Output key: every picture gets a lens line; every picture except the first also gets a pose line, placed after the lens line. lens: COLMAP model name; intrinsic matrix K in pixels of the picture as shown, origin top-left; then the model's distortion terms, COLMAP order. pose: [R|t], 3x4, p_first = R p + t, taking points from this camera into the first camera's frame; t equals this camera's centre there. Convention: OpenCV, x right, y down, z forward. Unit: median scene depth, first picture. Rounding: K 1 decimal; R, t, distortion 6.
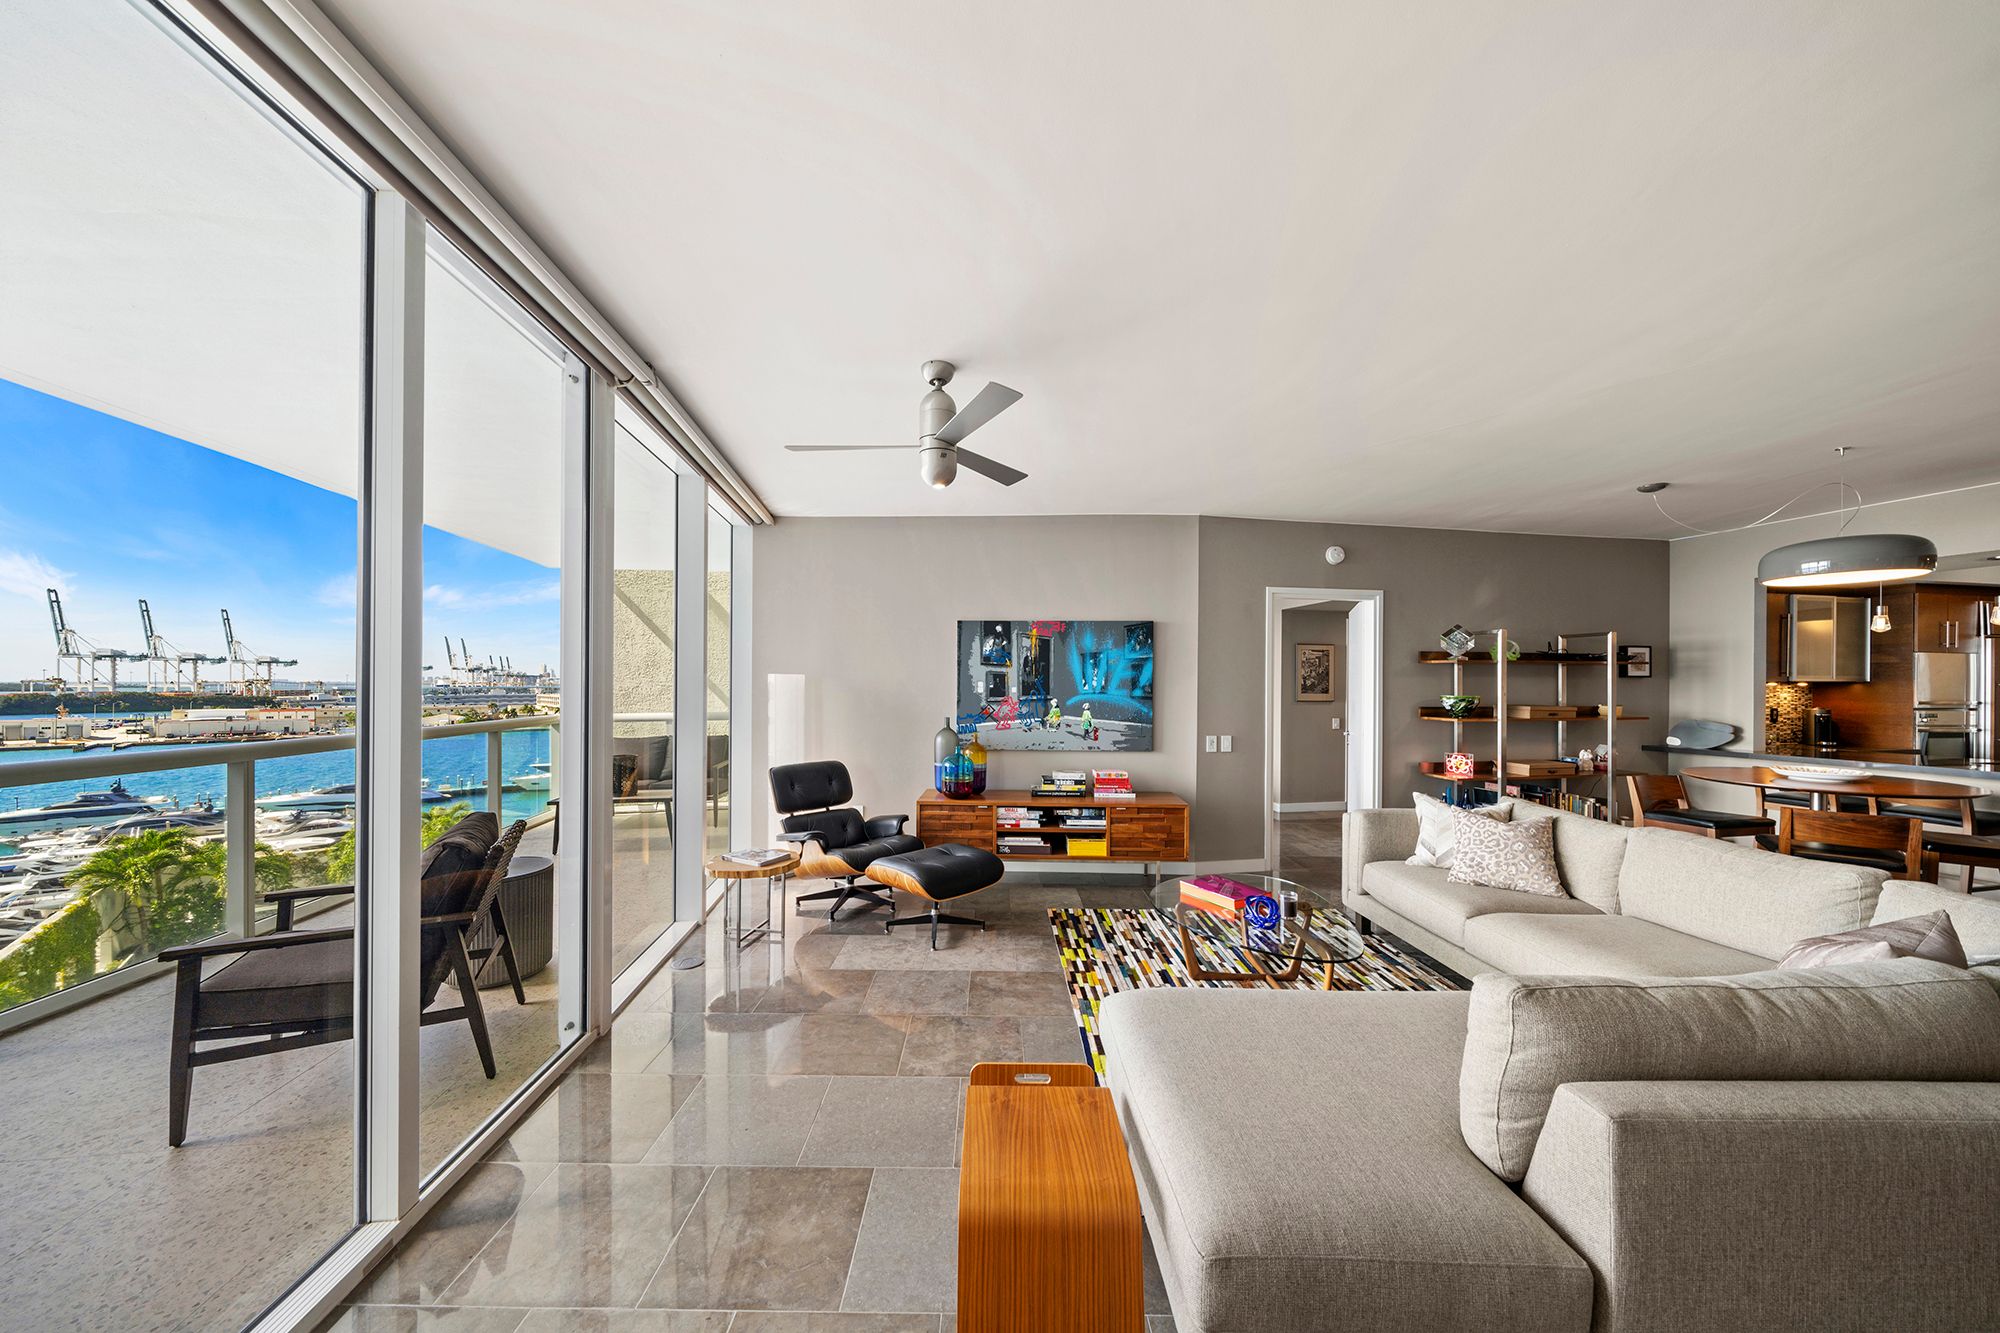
lens RADIAL K [[681.1, 0, 989.6], [0, 681.1, 686.0], [0, 0, 1]] dist [-0.001370, -0.000231]
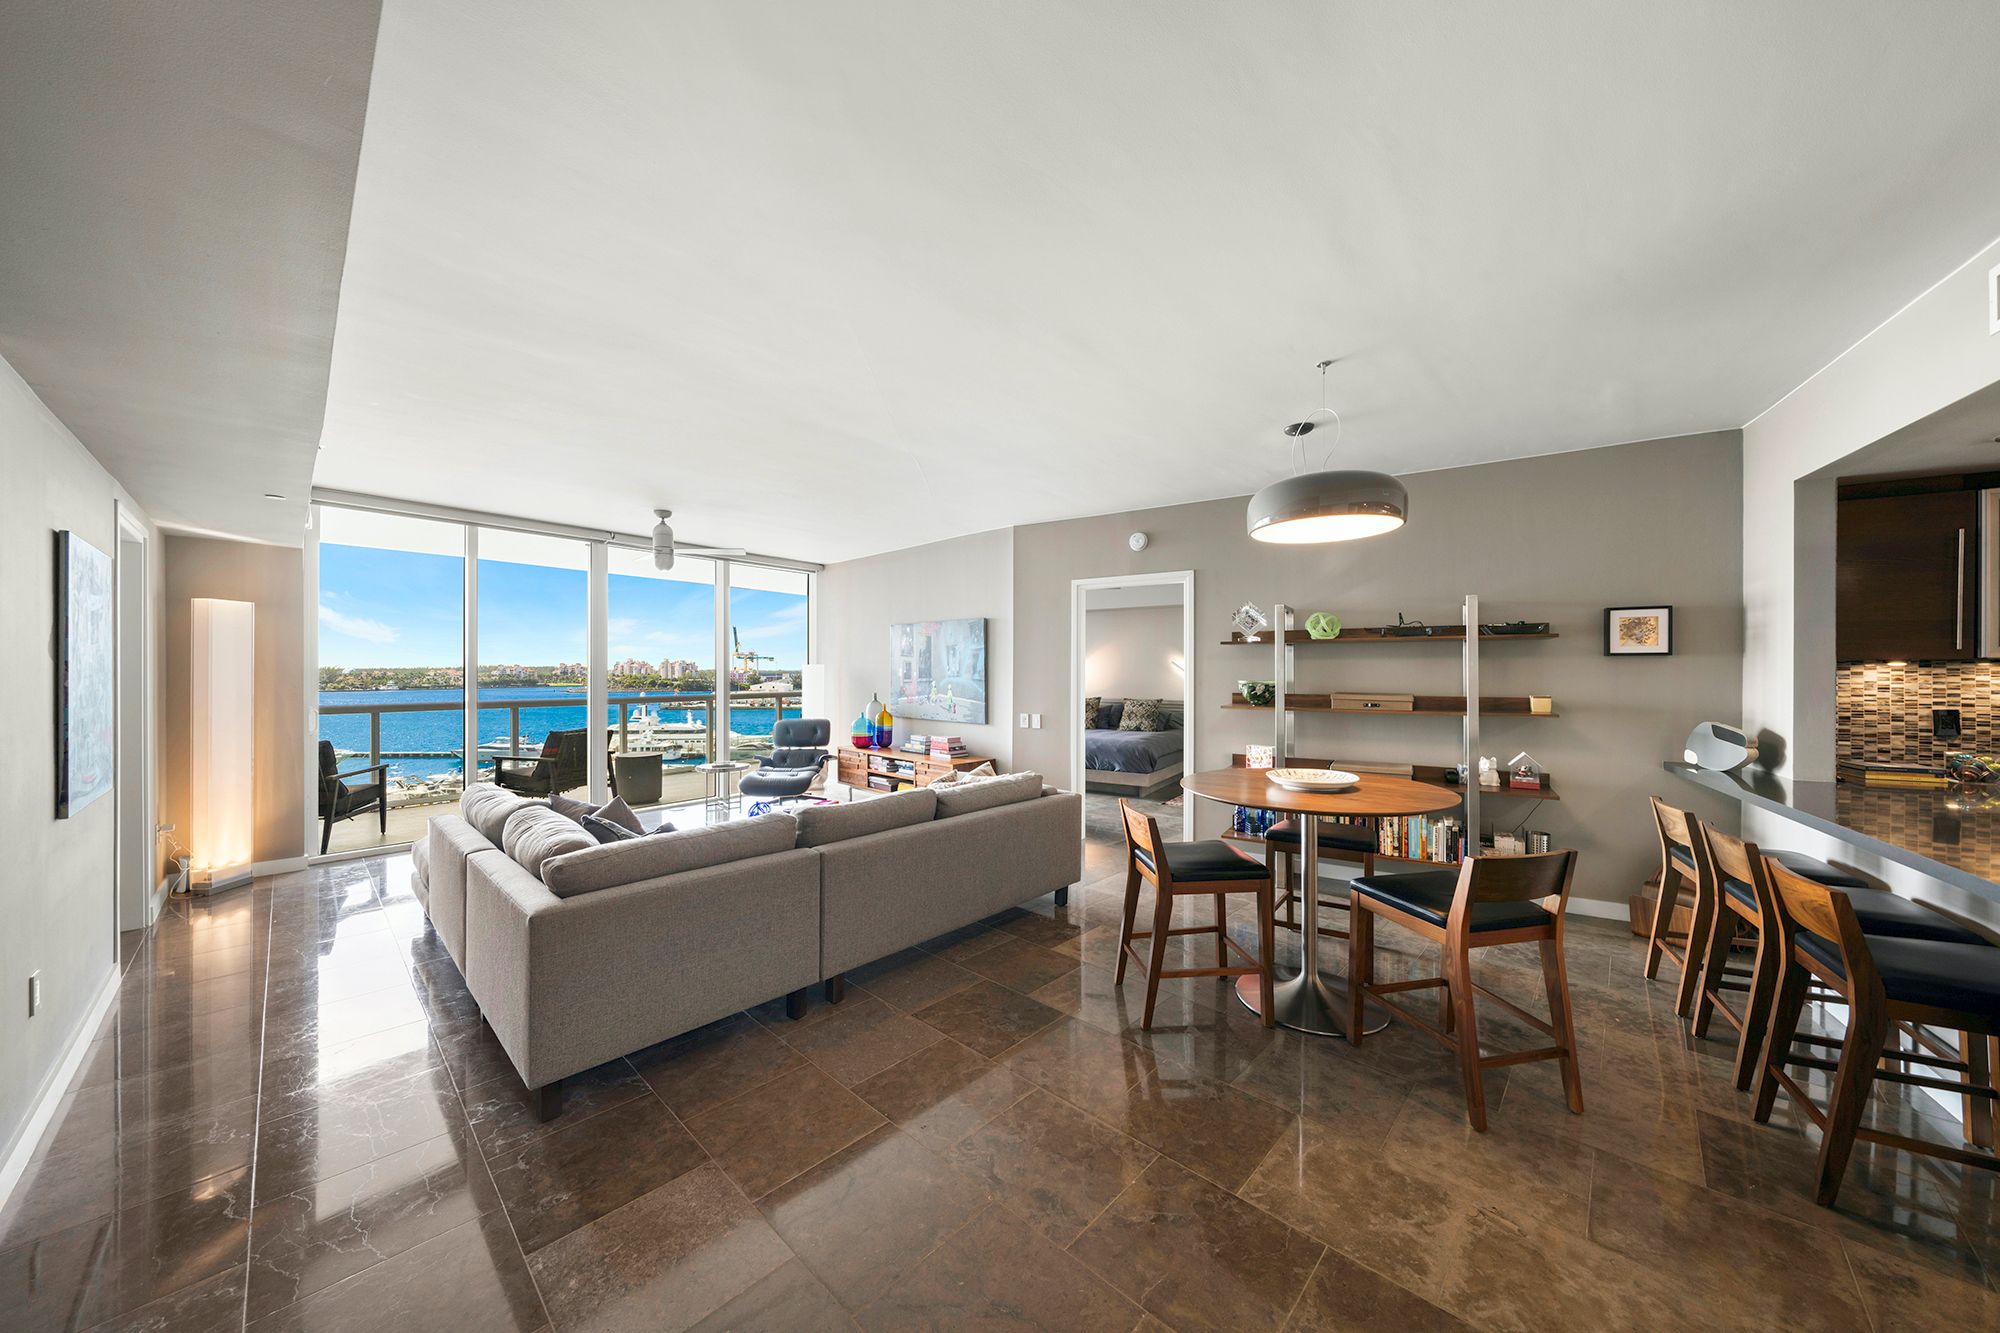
lens RADIAL K [[676.4, 0, 991.2], [0, 676.4, 669.2], [0, 0, 1]] dist [-0.001460, -0.000320]
pose [[0.727325, -0.004960, -0.686275, 1.083565], [0.002906, 0.999987, -0.004147, 0.001722], [0.686287, 0.001022, 0.727330, 0.122422]]
